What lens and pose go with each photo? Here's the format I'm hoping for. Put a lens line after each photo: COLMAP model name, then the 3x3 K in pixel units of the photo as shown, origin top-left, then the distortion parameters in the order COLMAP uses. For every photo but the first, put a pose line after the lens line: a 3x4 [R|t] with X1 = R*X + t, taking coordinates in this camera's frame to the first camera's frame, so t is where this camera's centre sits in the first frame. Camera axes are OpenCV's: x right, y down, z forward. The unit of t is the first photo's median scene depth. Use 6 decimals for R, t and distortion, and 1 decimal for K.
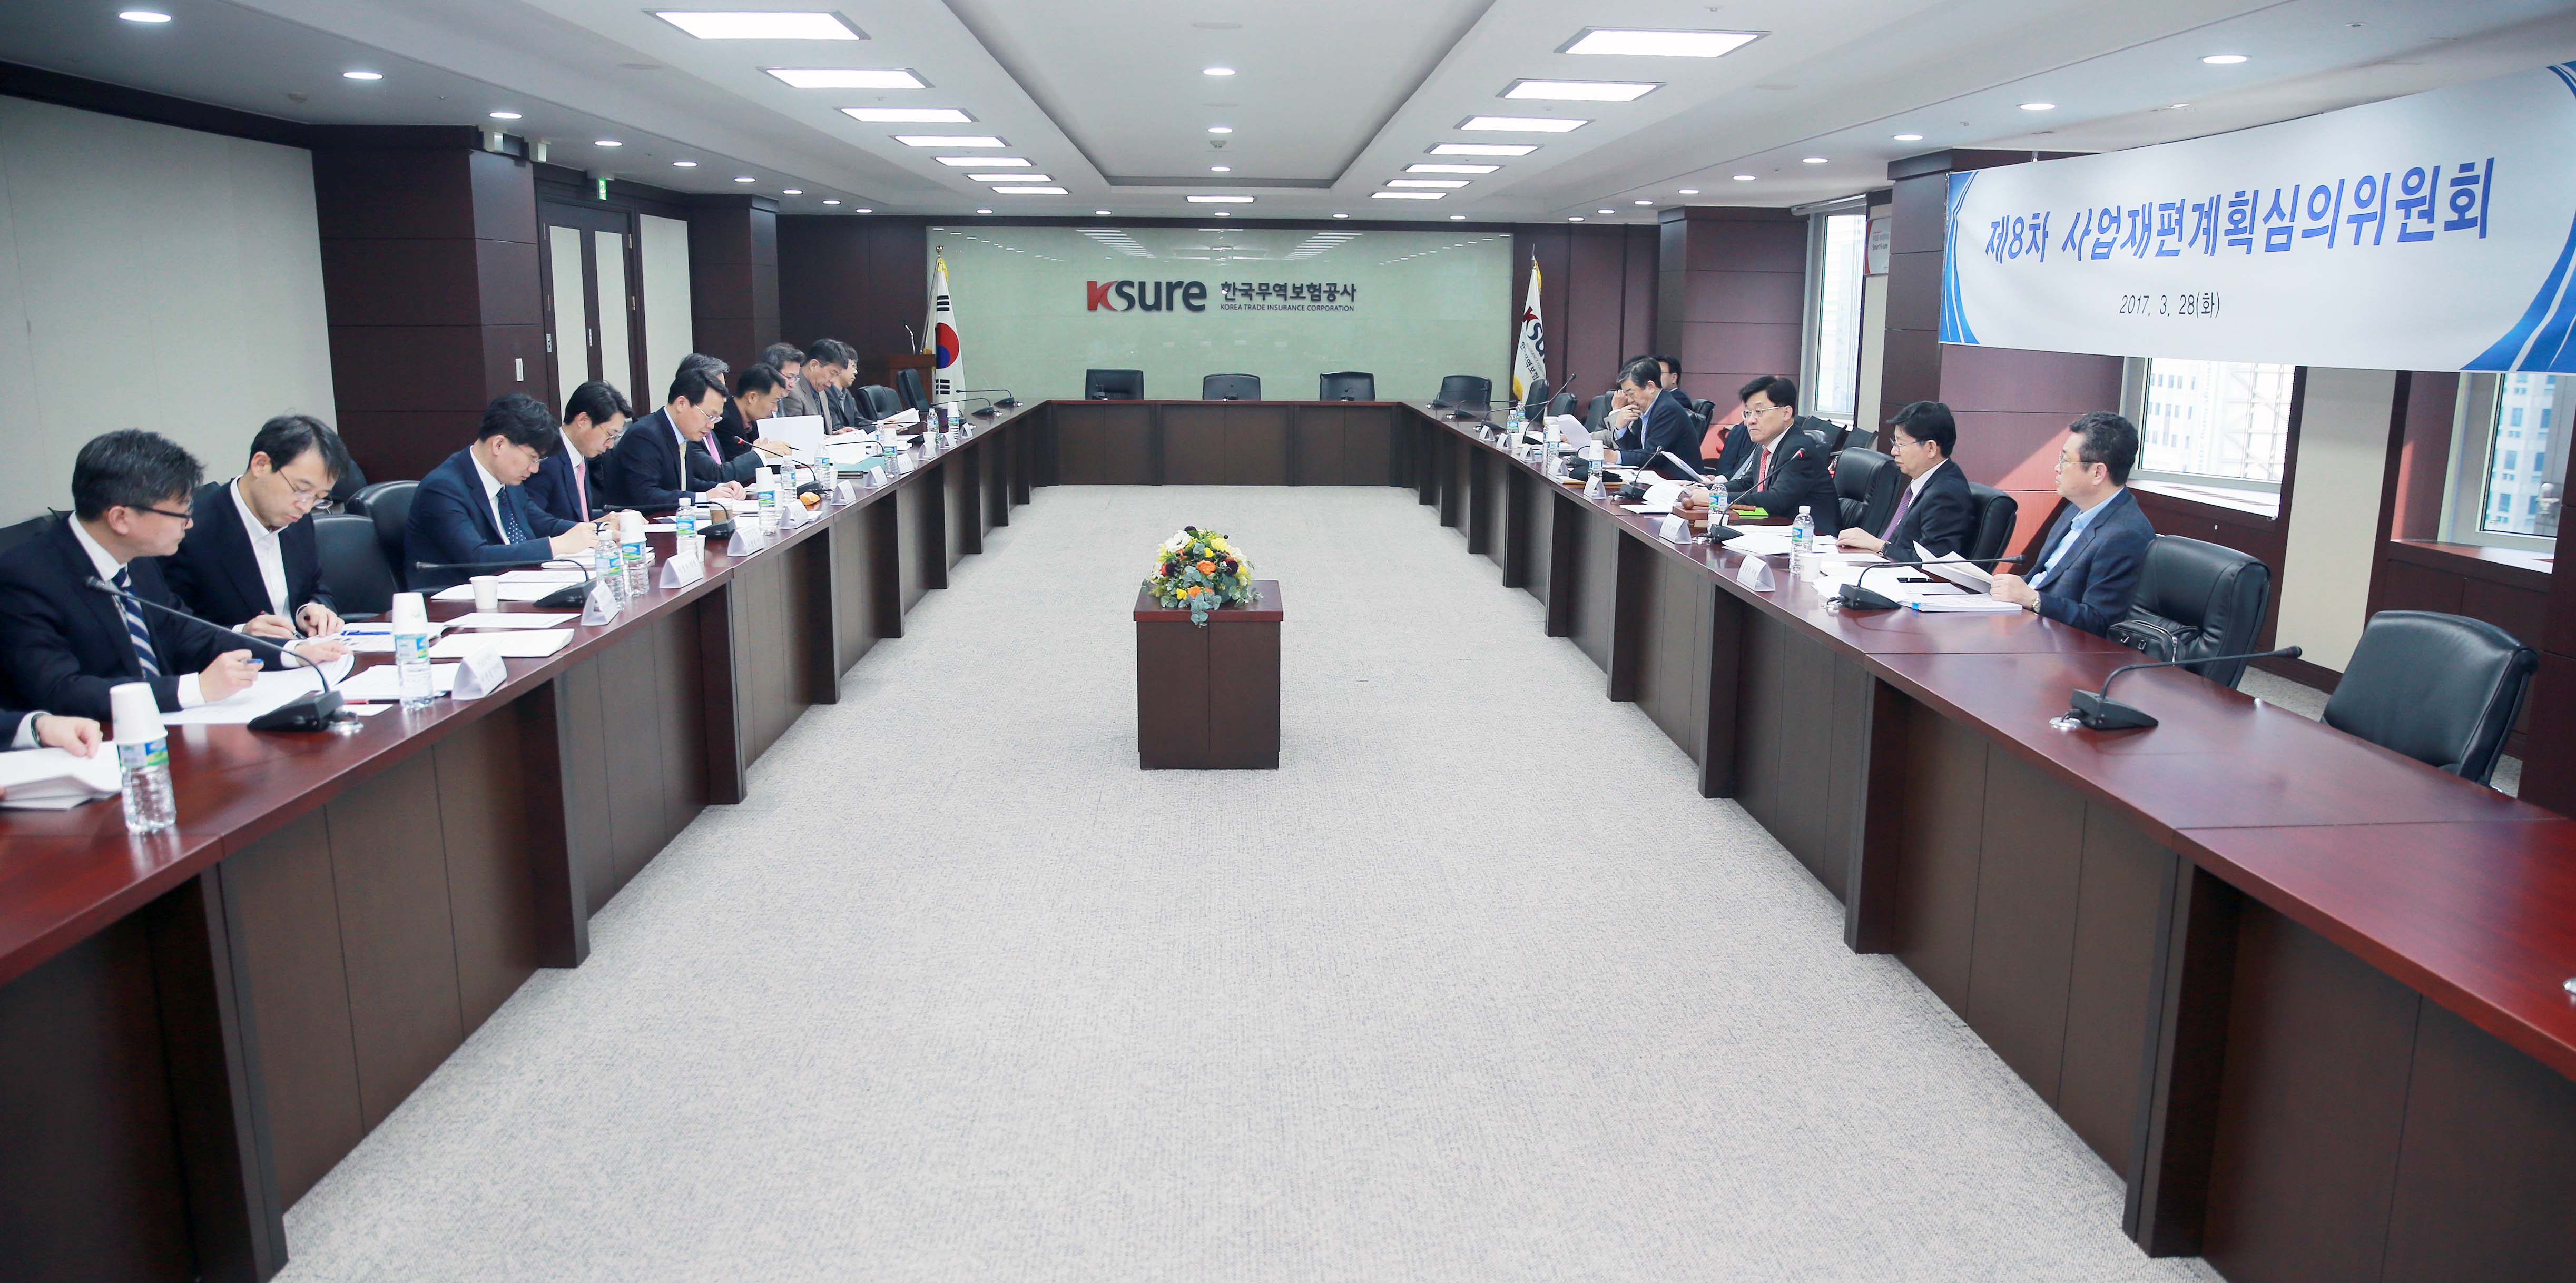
lens RADIAL K [[1805.2, 0, 1290.2], [0, 1805.2, 643.0], [0, 0, 1]] dist [0.002317, 0.004039]
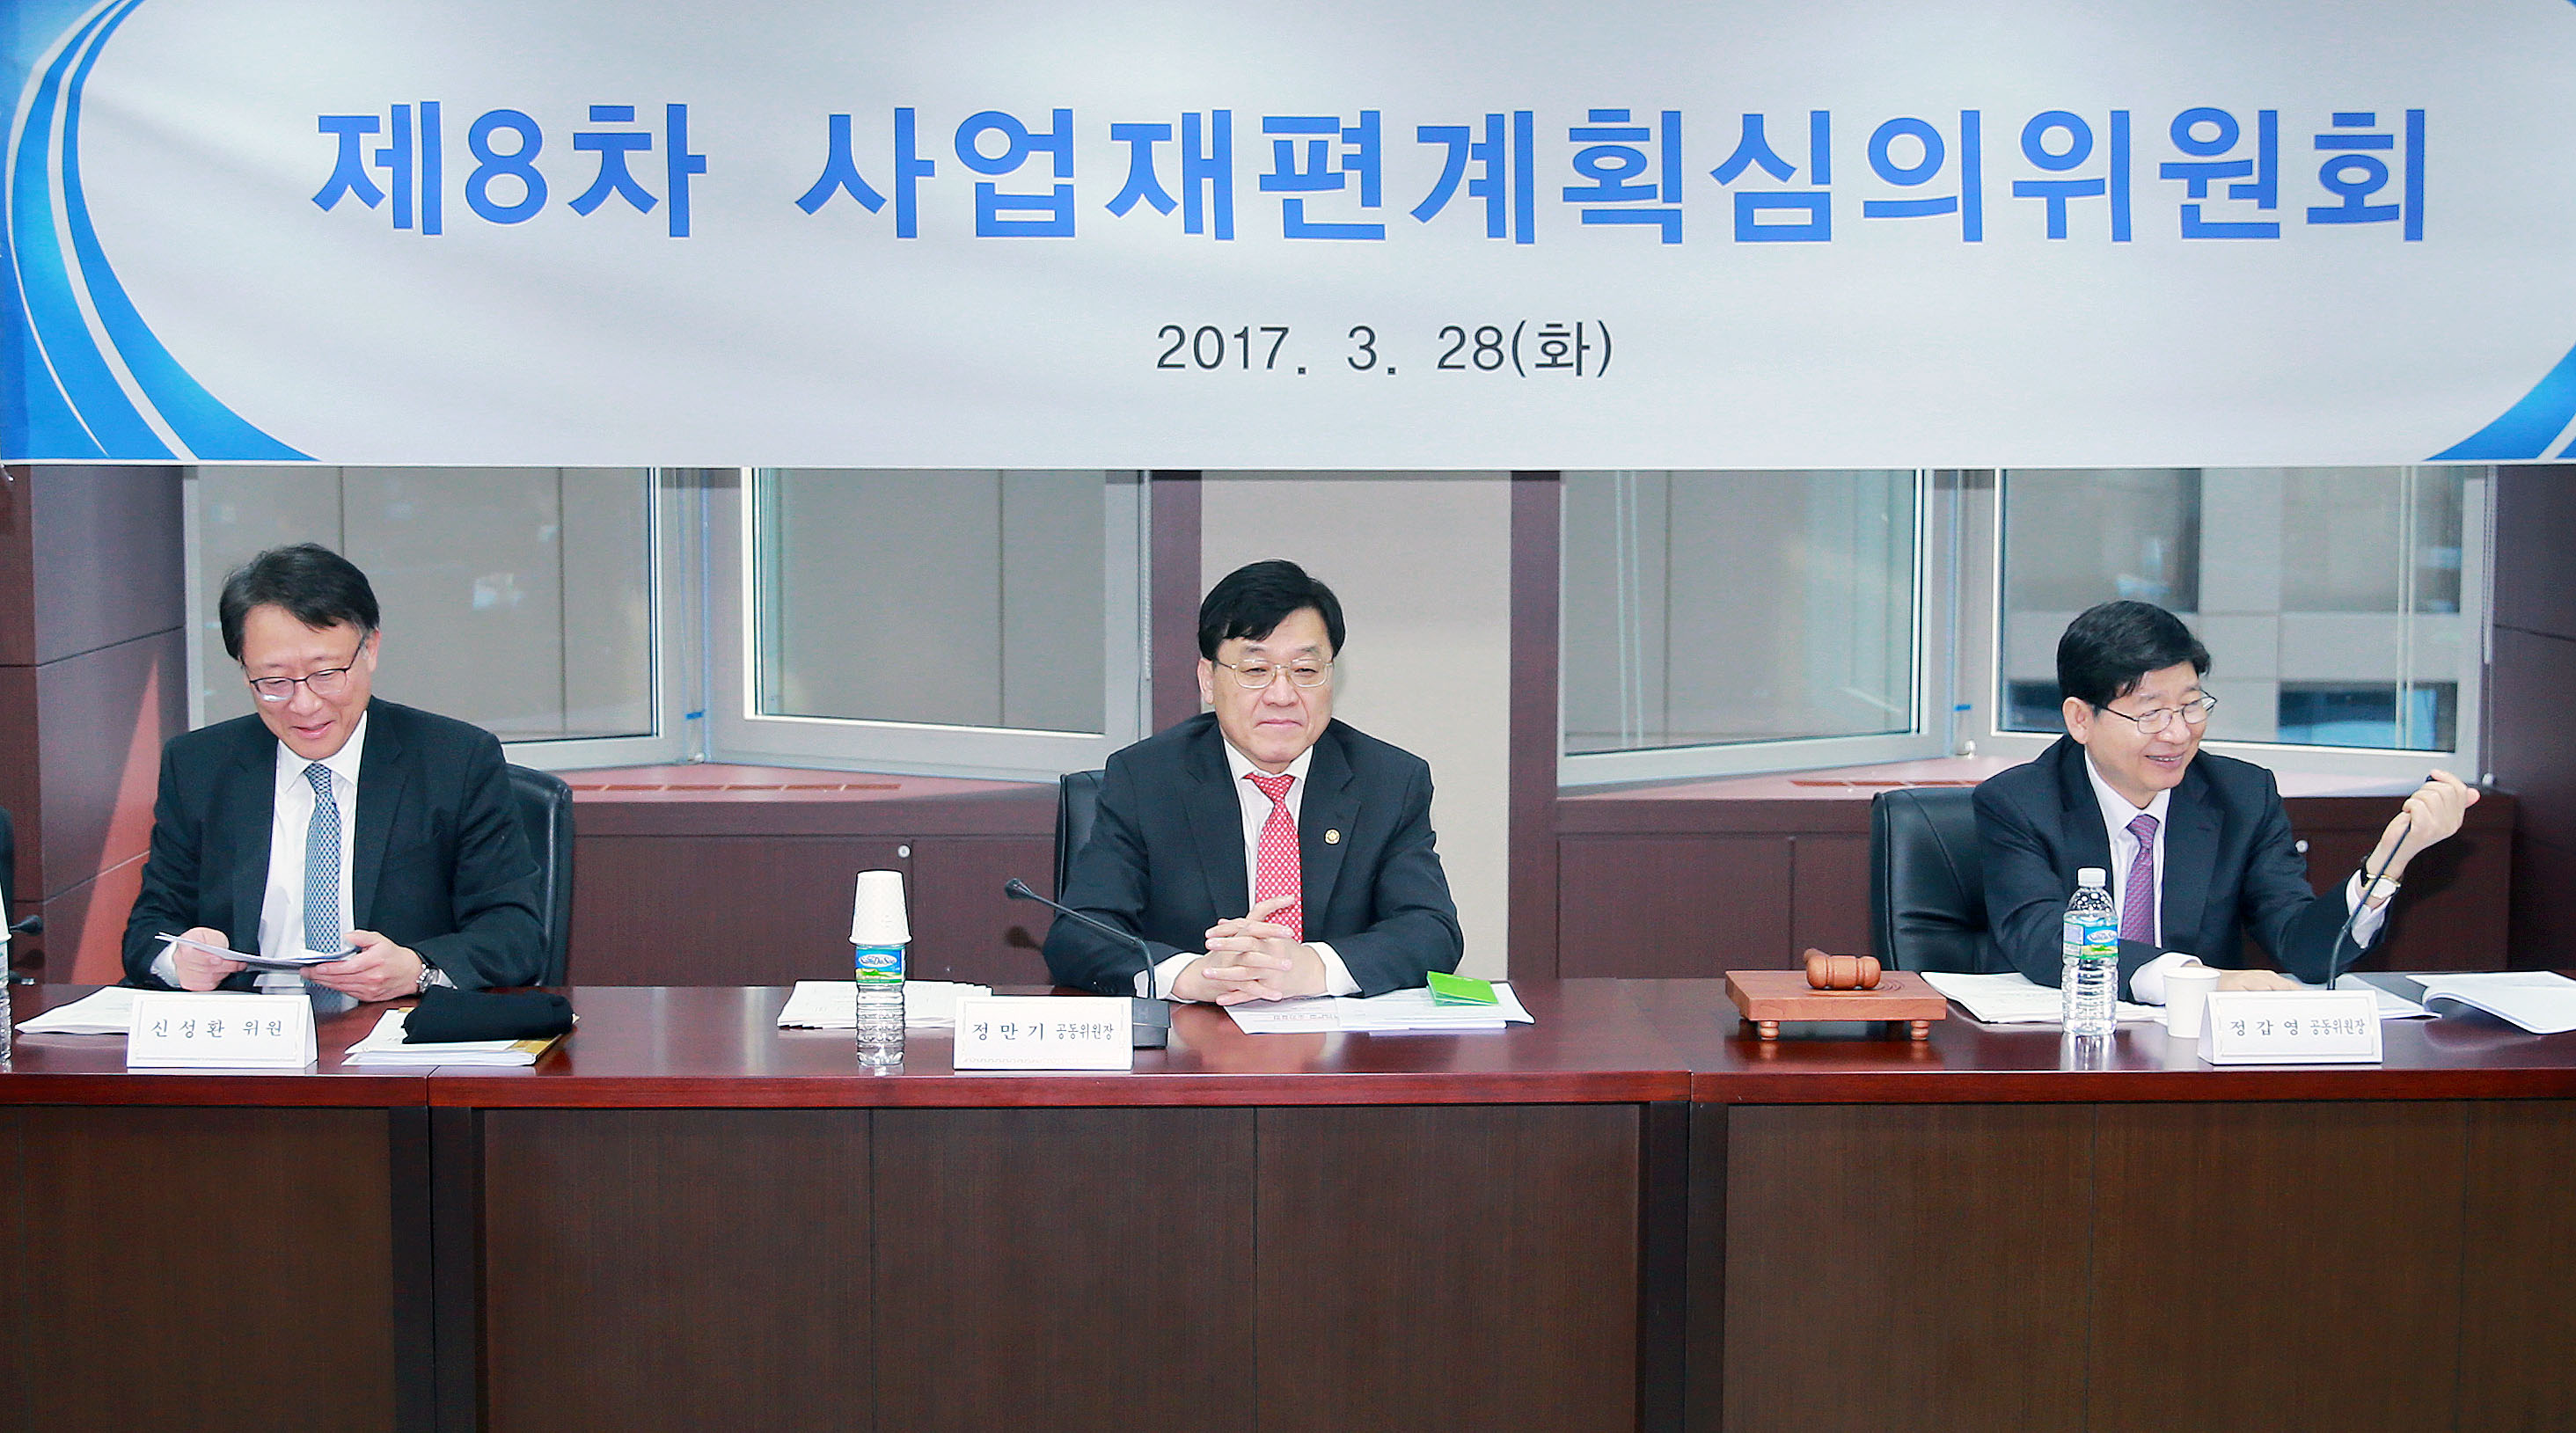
lens RADIAL K [[2314.9, 0, 1289.0], [0, 2314.9, 712.5], [0, 0, 1]] dist [-0.045547, -0.009659]
pose [[-0.007107, -0.067110, 0.997720, -0.077299], [0.187929, 0.979878, 0.067249, -0.154424], [-0.982157, 0.187979, 0.005648, 1.116554]]
